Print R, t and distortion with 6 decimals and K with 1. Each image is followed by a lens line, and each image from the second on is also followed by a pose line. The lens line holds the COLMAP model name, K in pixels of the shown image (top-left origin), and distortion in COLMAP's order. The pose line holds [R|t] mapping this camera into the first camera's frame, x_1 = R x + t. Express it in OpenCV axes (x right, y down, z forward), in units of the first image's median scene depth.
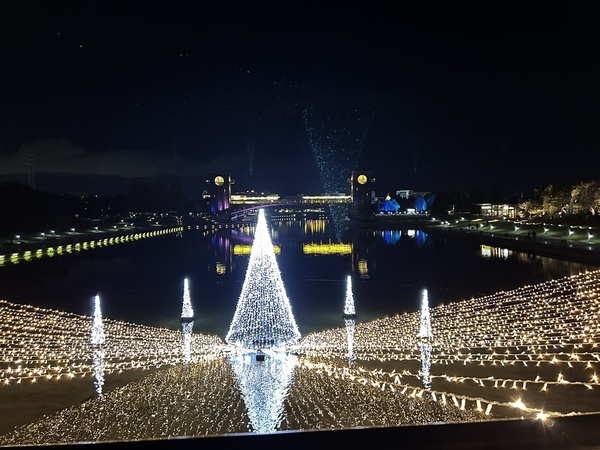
lens RADIAL K [[451.3, 0, 300.0], [0, 451.3, 225.0], [0, 0, 1]] dist [0.142277, -0.228138]
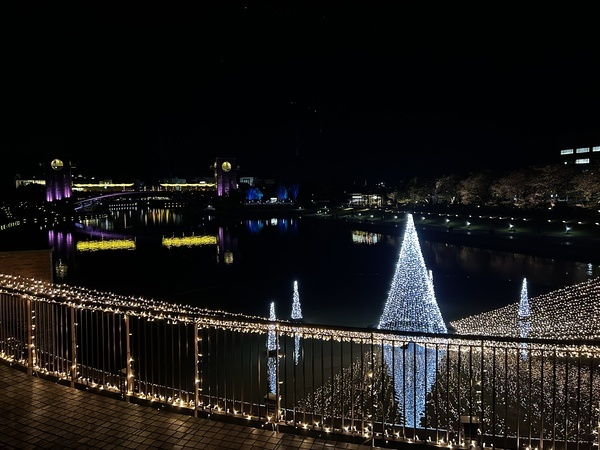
lens RADIAL K [[482.2, 0, 300.0], [0, 482.2, 225.0], [0, 0, 1]] dist [0.042630, 0.000232]
pose [[0.937636, -0.023342, 0.346834, -0.072057], [0.014370, 0.999493, 0.028418, -0.004664], [-0.347321, -0.021662, 0.937496, -0.001285]]
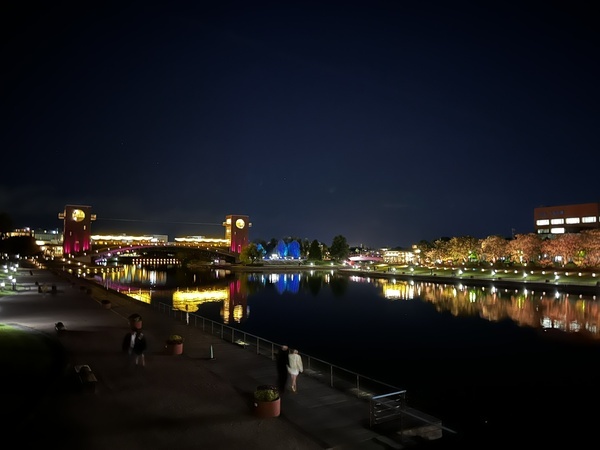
lens RADIAL K [[451.3, 0, 300.0], [0, 451.3, 225.0], [0, 0, 1]] dist [0.142277, -0.228138]
pose [[0.860686, 0.055675, 0.506082, -0.252551], [-0.003879, 0.994691, -0.102830, 0.004135], [-0.509121, 0.086541, 0.856333, 0.086477]]
